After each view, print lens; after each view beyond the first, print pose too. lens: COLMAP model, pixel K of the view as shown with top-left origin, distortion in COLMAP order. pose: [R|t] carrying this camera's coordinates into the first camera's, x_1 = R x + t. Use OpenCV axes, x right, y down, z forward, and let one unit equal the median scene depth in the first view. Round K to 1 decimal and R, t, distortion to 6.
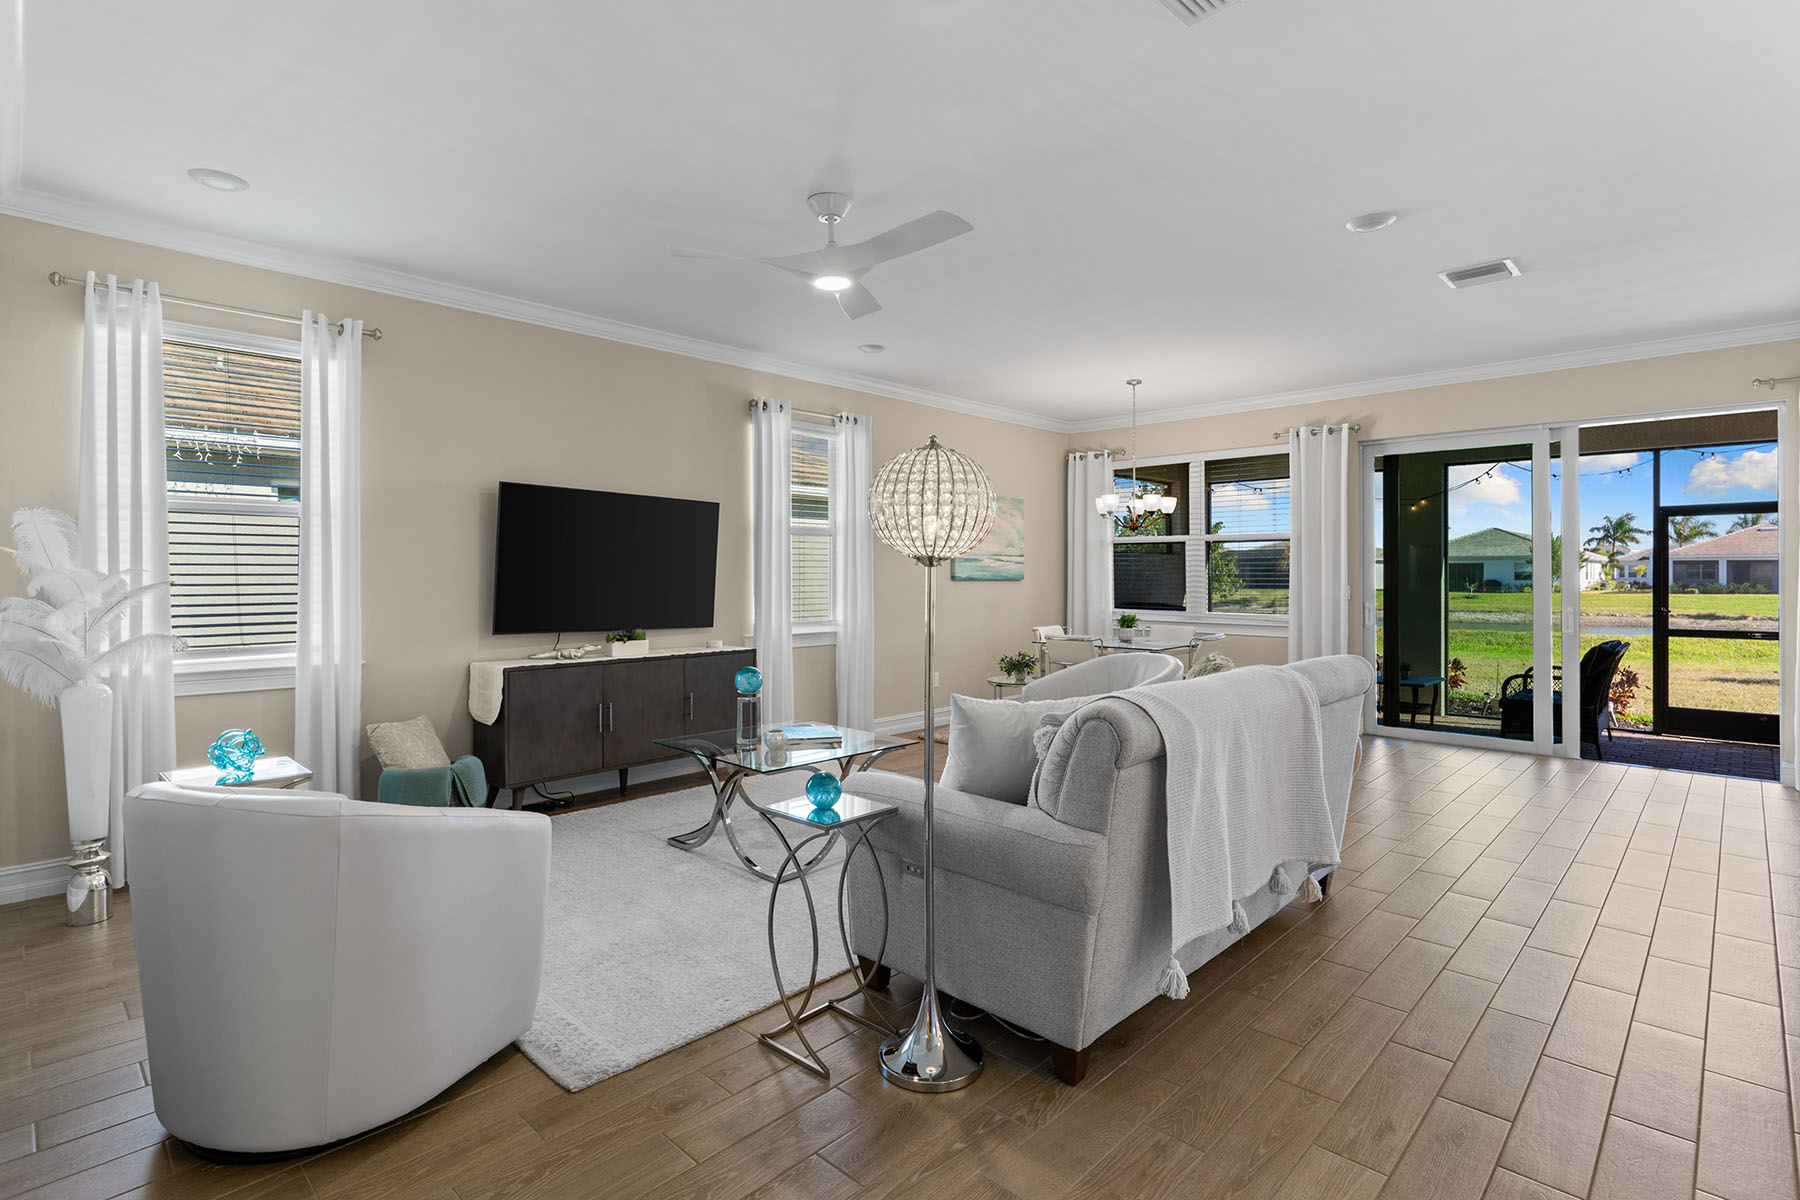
lens RADIAL K [[864.5, 0, 869.3], [0, 864.5, 568.7], [0, 0, 1]] dist [0.002724, -0.001740]
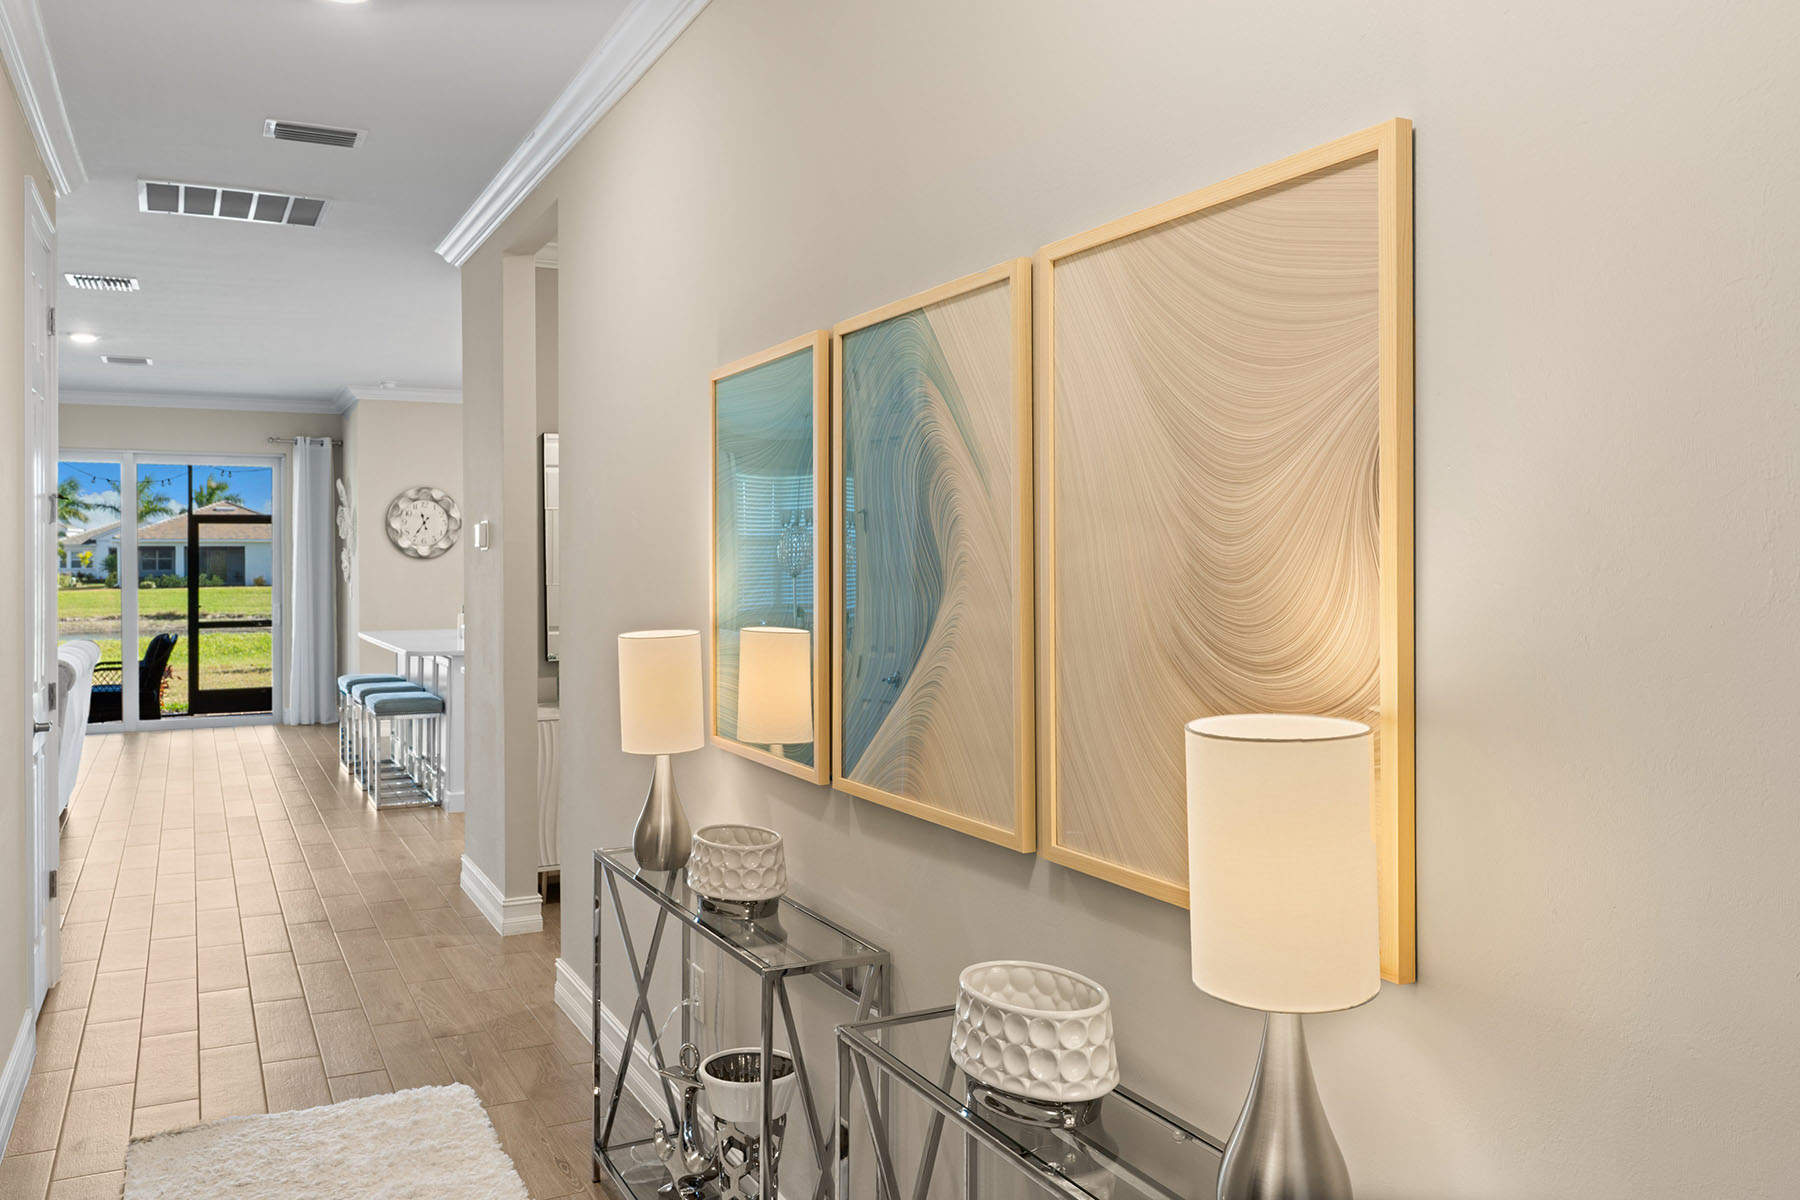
lens RADIAL K [[1441.7, 0, 890.7], [0, 1441.7, 560.0], [0, 0, 1]] dist [0.002012, 0.005463]
pose [[0.323030, -0.004030, 0.946380, -0.763861], [0.000082, 0.999991, 0.004230, -0.027570], [-0.946389, -0.001288, 0.323027, -0.631760]]
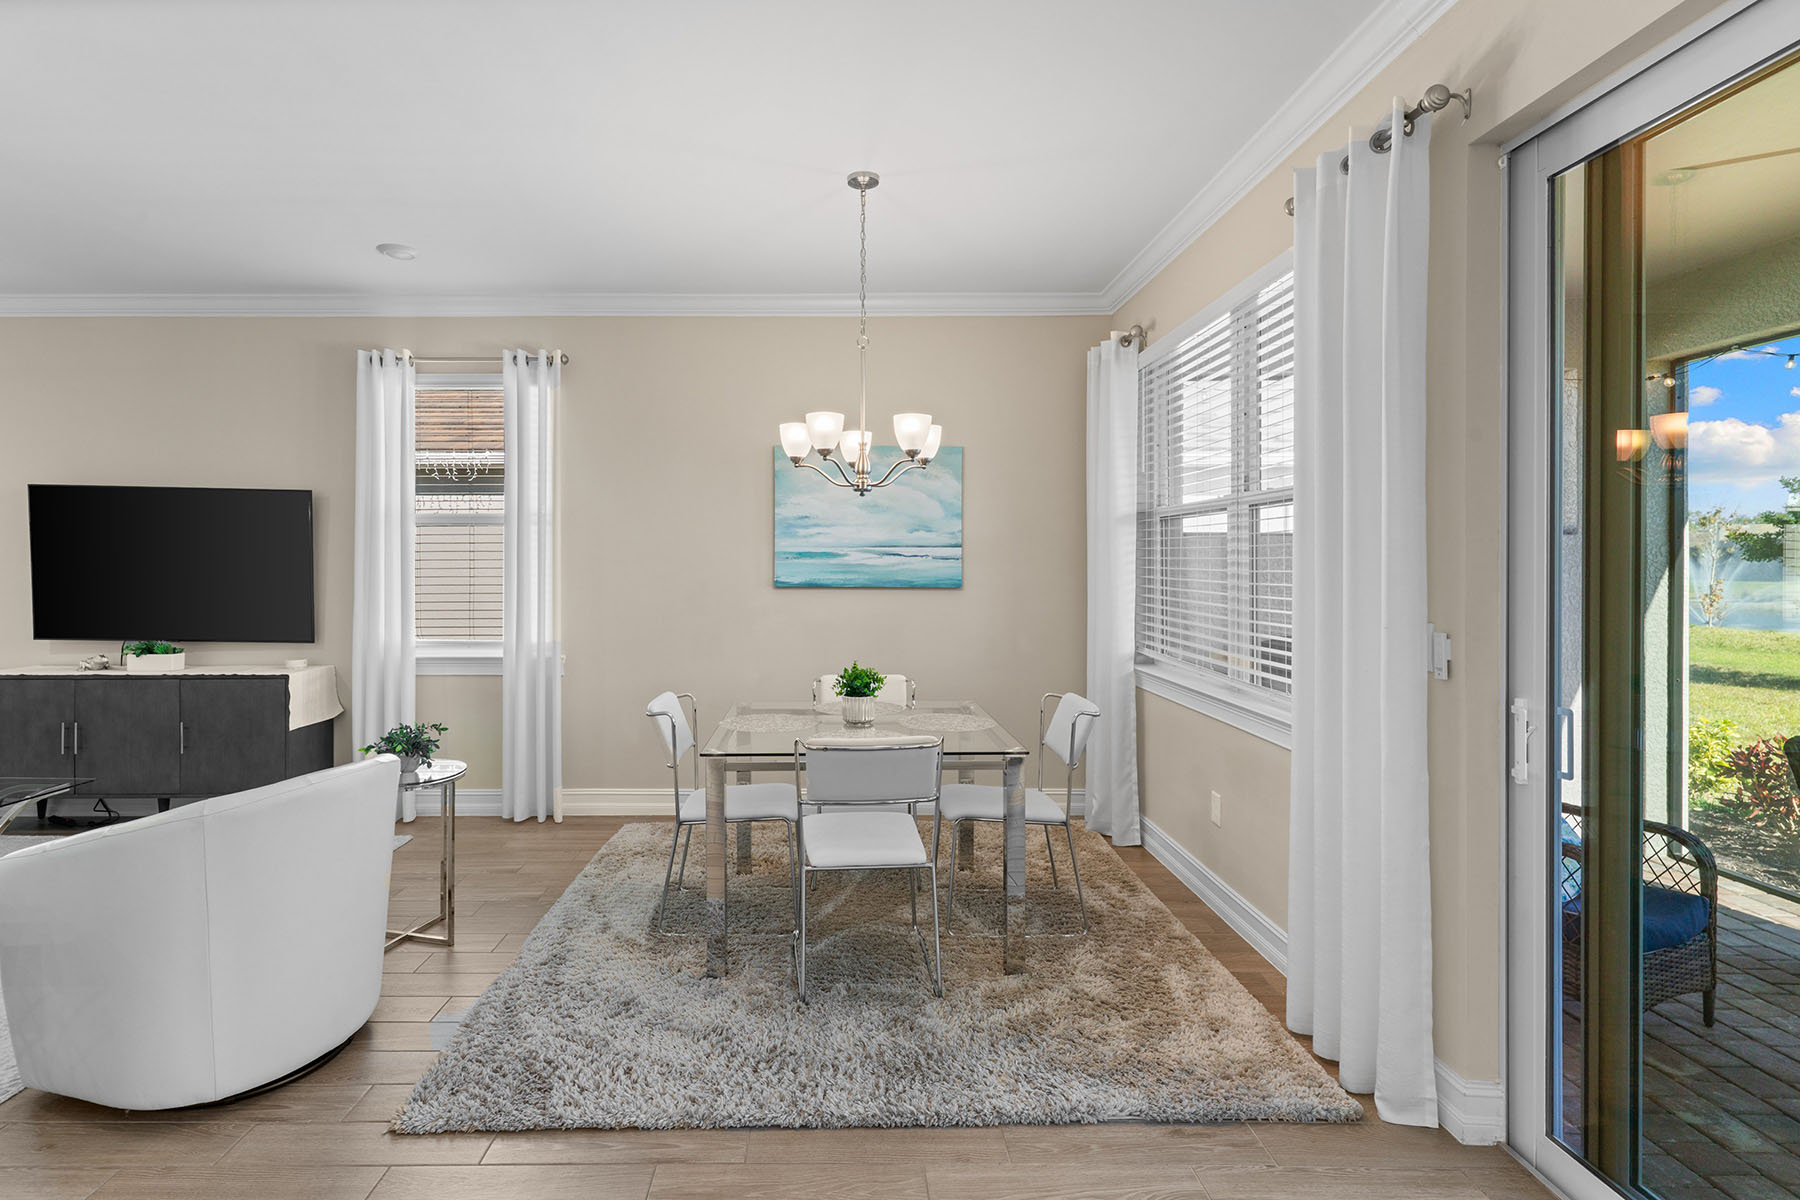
lens RADIAL K [[864.5, 0, 823.8], [0, 864.5, 569.5], [0, 0, 1]] dist [0.002724, -0.001740]
pose [[0.711998, 0.002716, -0.702177, 0.735147], [0.005289, 0.999943, 0.009231, -0.006782], [0.702162, -0.010286, 0.711943, 0.754191]]
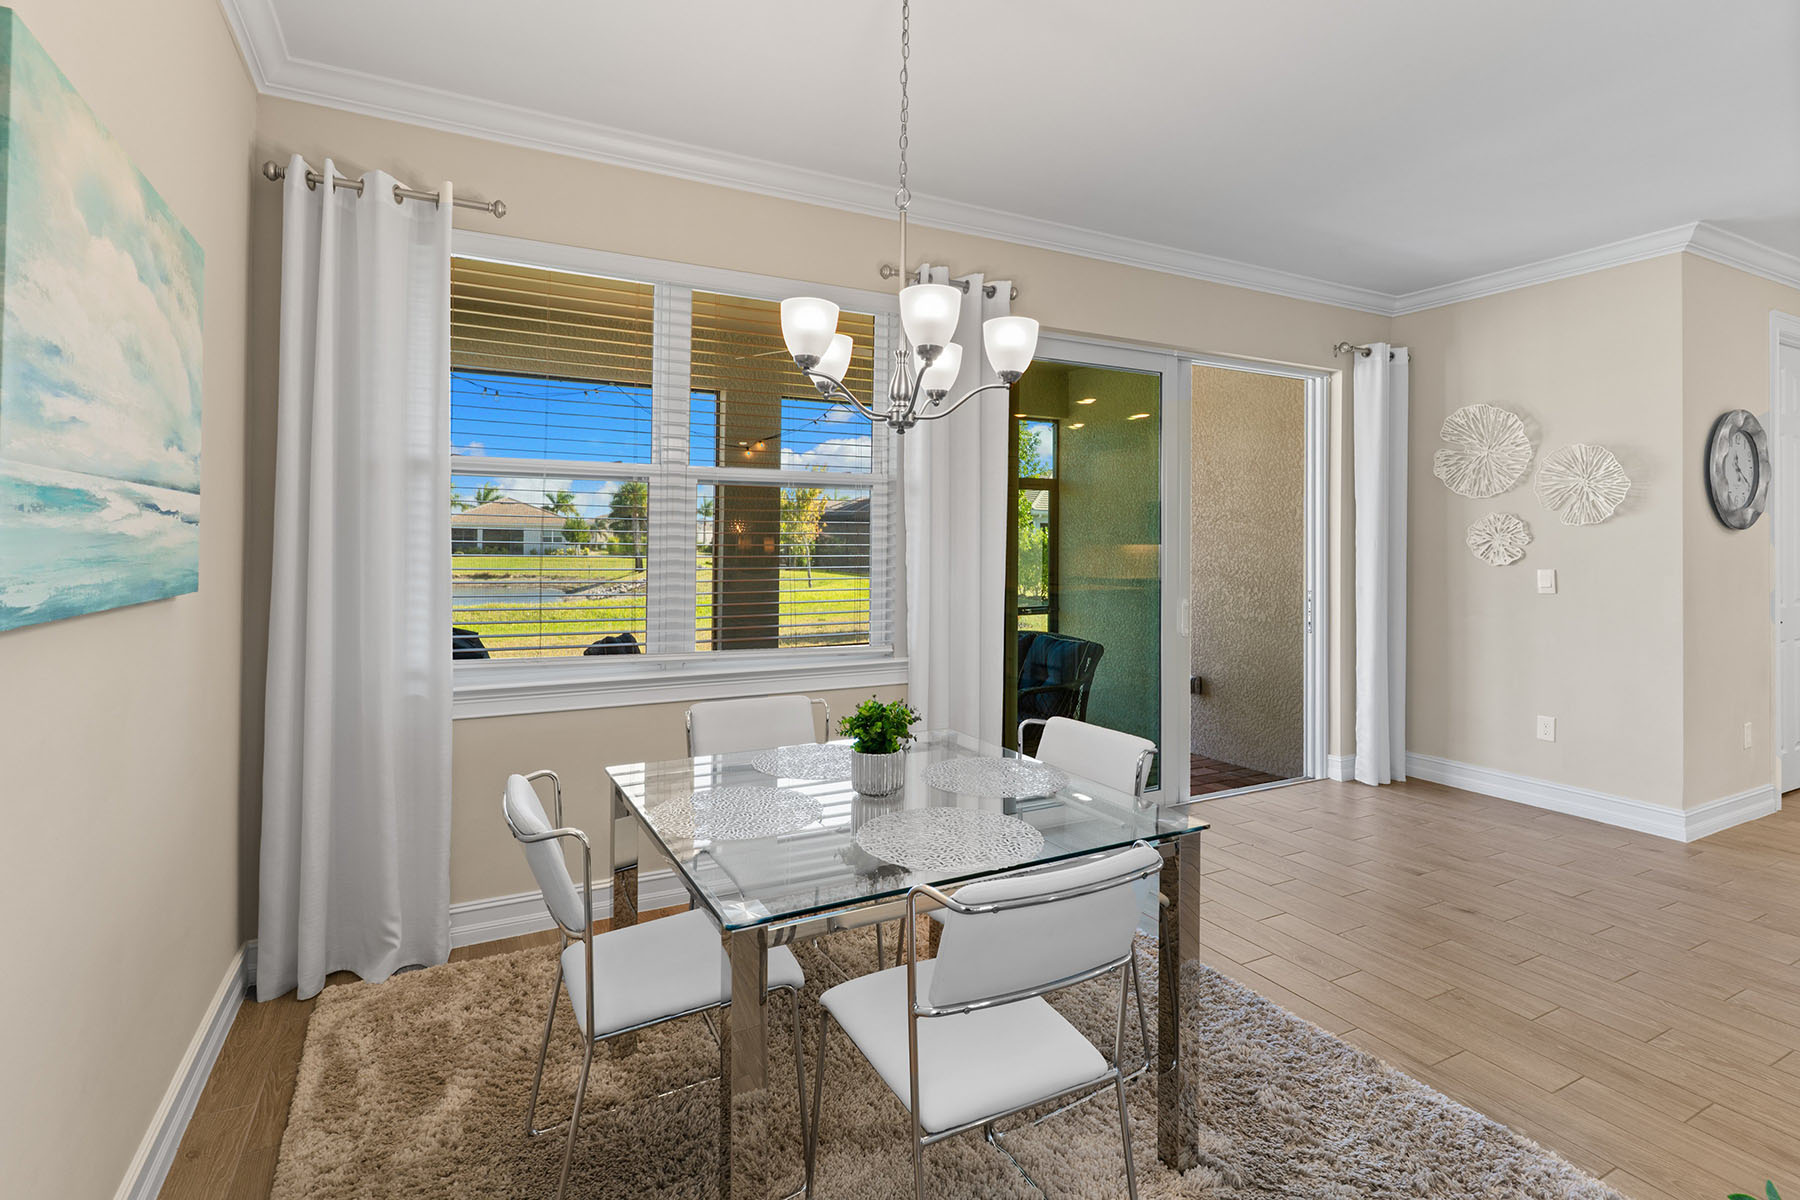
lens RADIAL K [[864.5, 0, 895.2], [0, 864.5, 542.5], [0, 0, 1]] dist [0.002724, -0.001740]
pose [[0.293658, -0.000259, 0.955910, 0.010731], [-0.010824, 0.999935, 0.003596, -0.005189], [-0.955849, -0.011403, 0.293636, 1.067581]]
